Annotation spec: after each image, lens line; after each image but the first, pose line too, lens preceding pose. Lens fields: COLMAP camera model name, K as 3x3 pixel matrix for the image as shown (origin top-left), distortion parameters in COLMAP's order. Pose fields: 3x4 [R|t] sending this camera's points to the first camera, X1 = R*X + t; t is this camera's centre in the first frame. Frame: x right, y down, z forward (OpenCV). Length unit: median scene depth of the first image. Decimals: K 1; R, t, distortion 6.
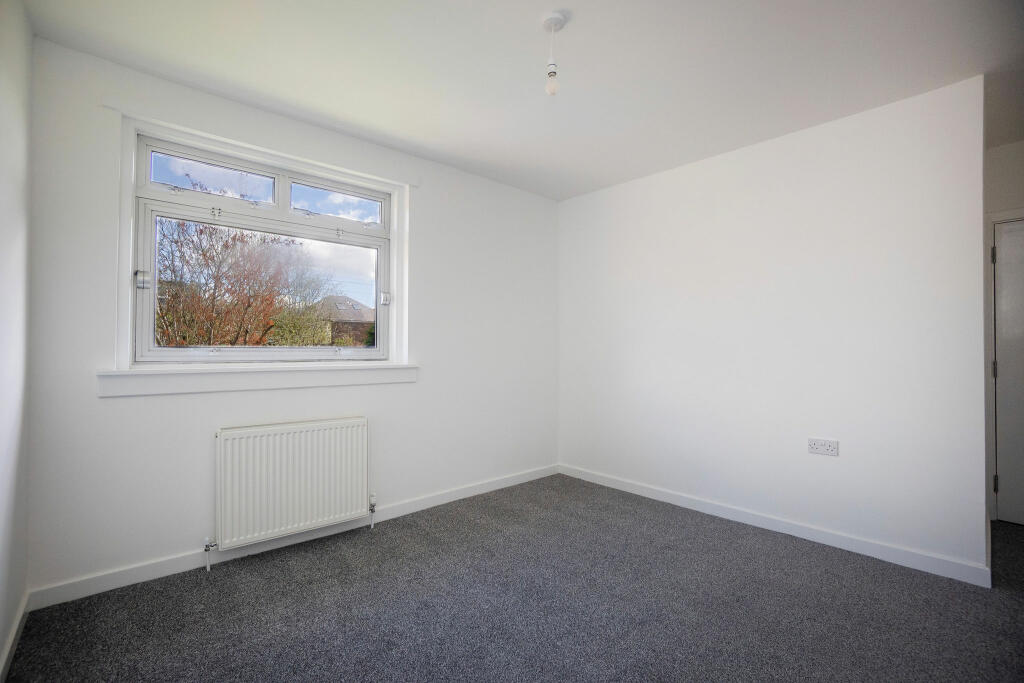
lens RADIAL K [[459.9, 0, 515.9], [0, 459.9, 340.3], [0, 0, 1]] dist [-0.001132, -0.000151]
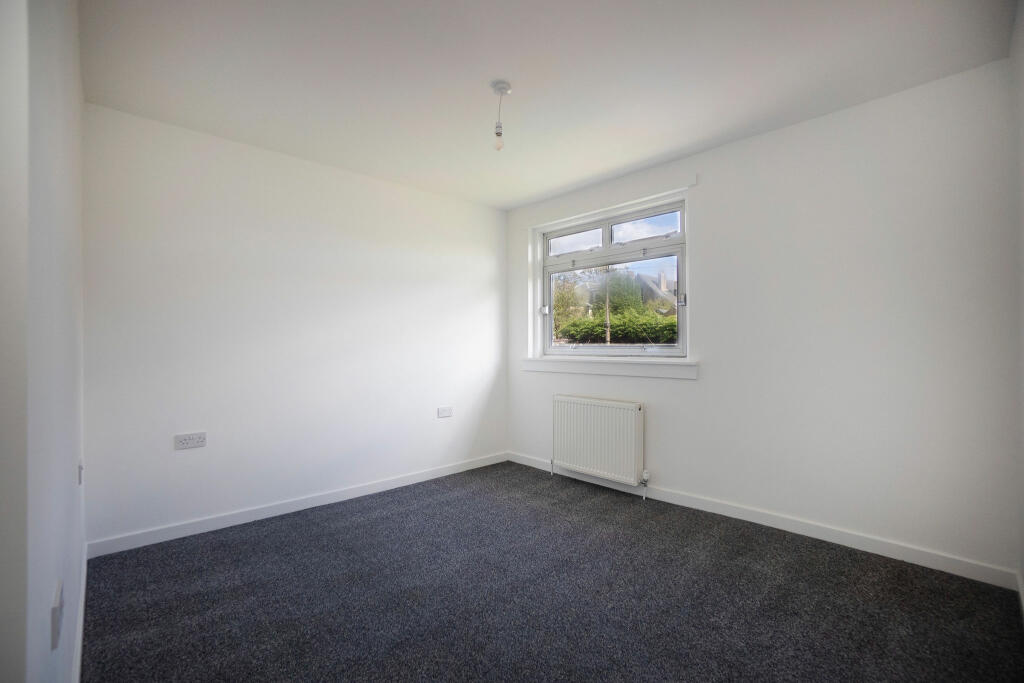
lens RADIAL K [[459.9, 0, 515.9], [0, 459.9, 340.3], [0, 0, 1]] dist [-0.001132, -0.000151]
pose [[0.051983, -0.026521, -0.998296, 0.822993], [0.012449, 0.999587, -0.025907, 0.029373], [0.998570, -0.011081, 0.052292, 0.605231]]
